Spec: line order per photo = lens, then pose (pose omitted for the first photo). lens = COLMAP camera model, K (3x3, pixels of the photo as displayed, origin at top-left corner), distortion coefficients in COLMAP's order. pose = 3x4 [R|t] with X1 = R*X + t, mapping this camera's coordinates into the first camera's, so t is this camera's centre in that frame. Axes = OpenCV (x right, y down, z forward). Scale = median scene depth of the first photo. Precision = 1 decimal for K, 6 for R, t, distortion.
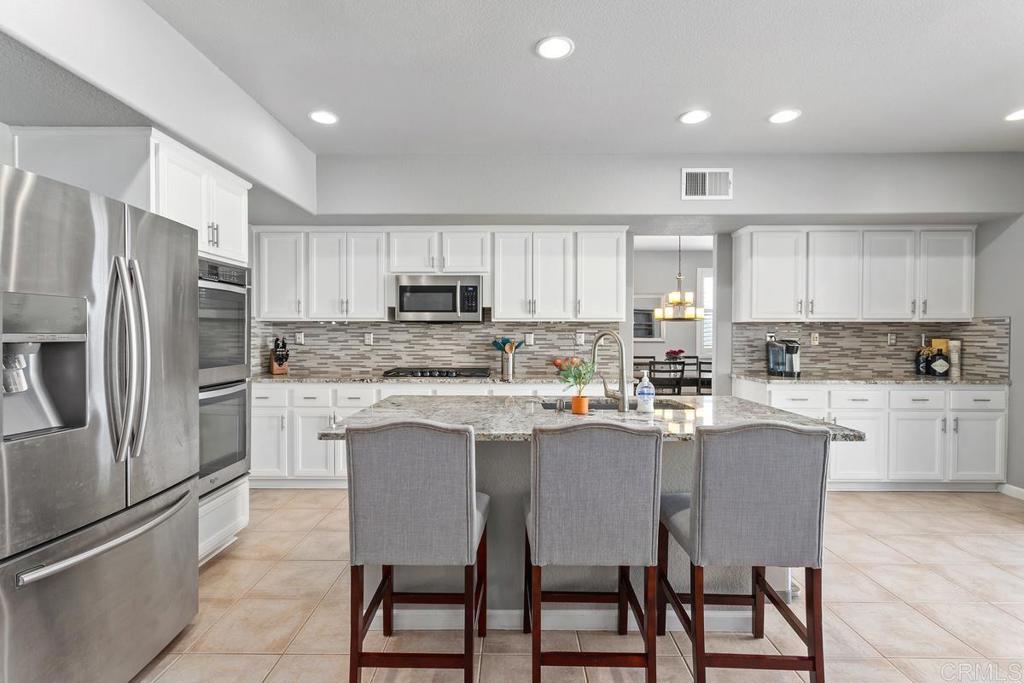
lens RADIAL K [[484.0, 0, 512.0], [0, 484.0, 341.5], [0, 0, 1]] dist [0.002521, 0.000215]
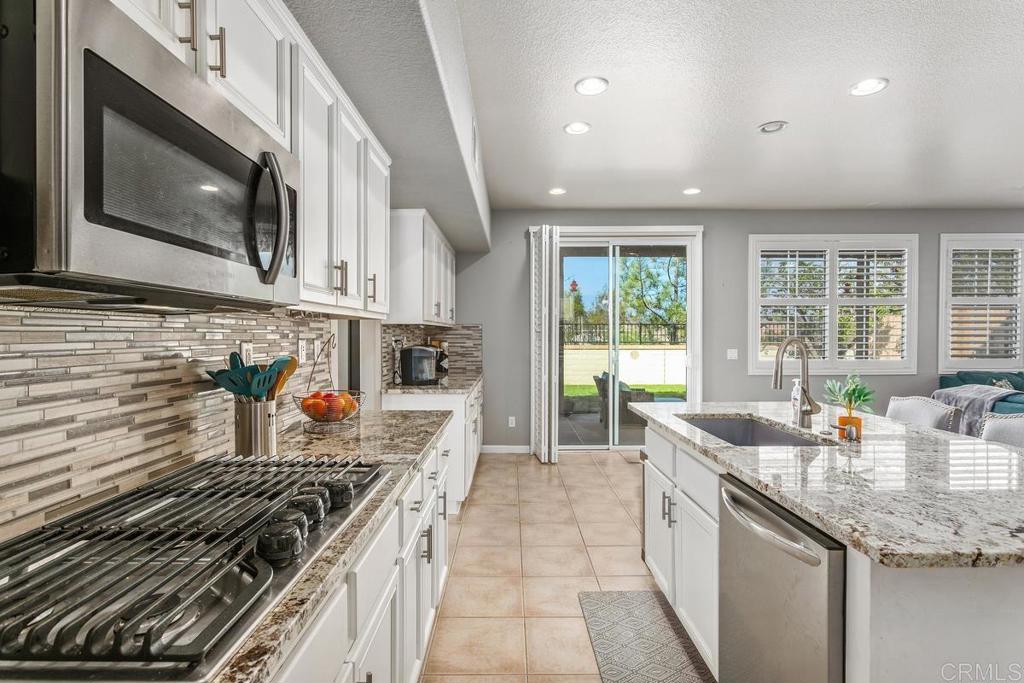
lens RADIAL K [[506.3, 0, 512.0], [0, 506.3, 341.5], [0, 0, 1]] dist [0.000032, -0.000018]
pose [[-0.003880, -0.016129, 0.999862, -0.392694], [0.016752, 0.999729, 0.016191, -0.022105], [-0.999852, 0.016813, -0.003609, 0.851681]]
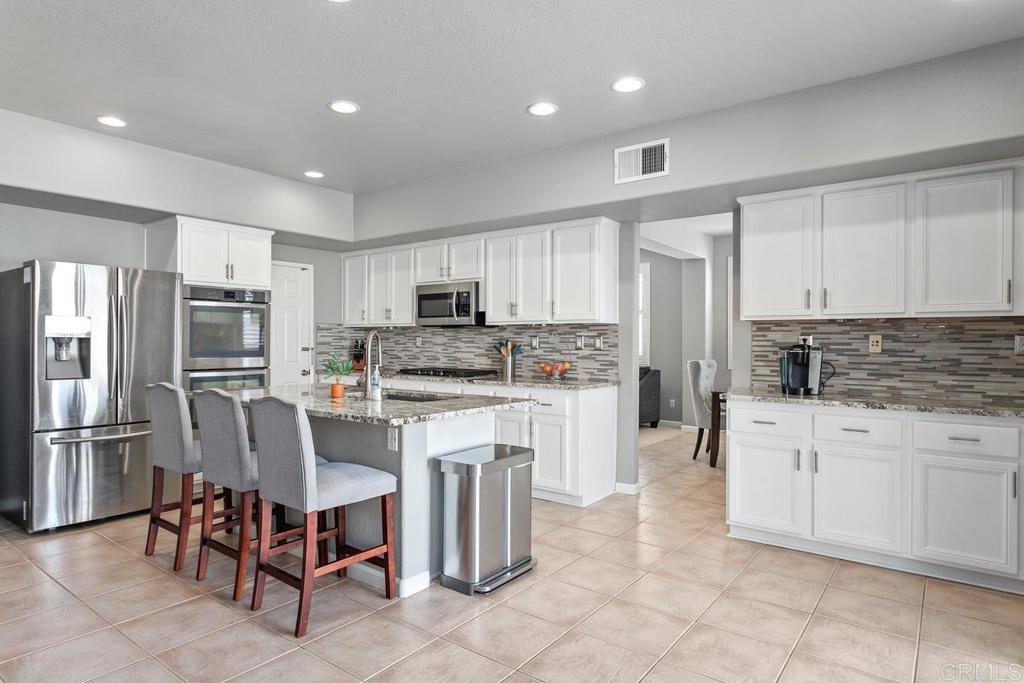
lens RADIAL K [[589.9, 0, 511.7], [0, 589.9, 346.3], [0, 0, 1]] dist [-0.001908, 0.000436]
pose [[0.799069, 0.007751, -0.601190, 0.766326], [-0.012649, 0.999912, -0.003921, 0.008729], [0.601106, 0.010738, 0.799097, 0.024998]]
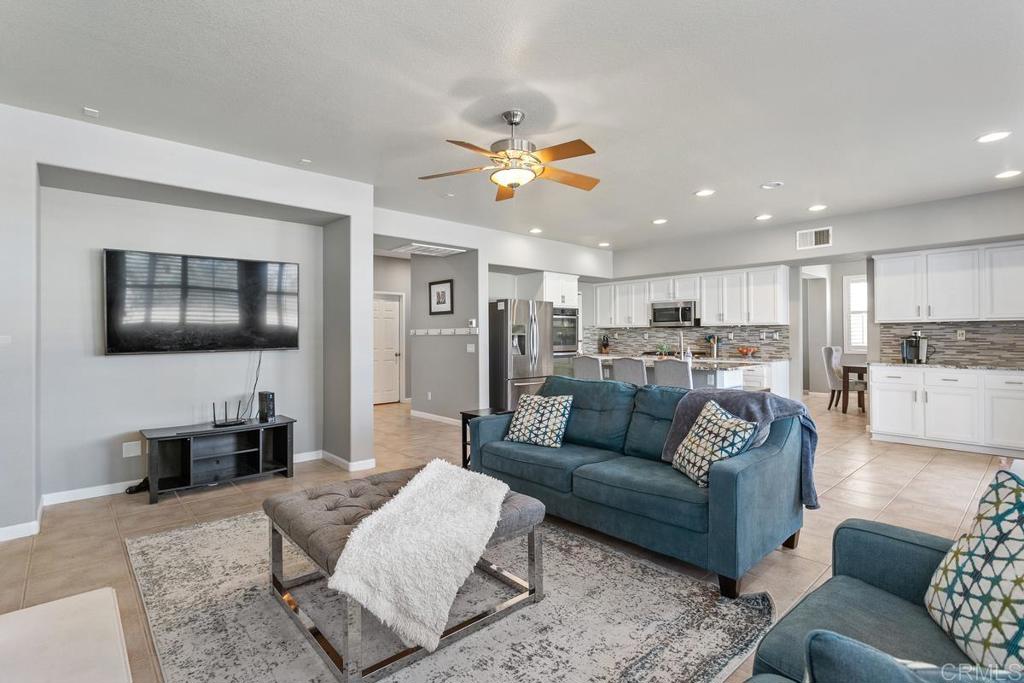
lens RADIAL K [[492.8, 0, 509.5], [0, 492.8, 334.1], [0, 0, 1]] dist [0.002356, 0.000244]
pose [[0.672709, -0.006375, -0.739880, 0.838303], [-0.008771, 0.999824, -0.016590, 0.025109], [0.739855, 0.017650, 0.672534, -0.757206]]
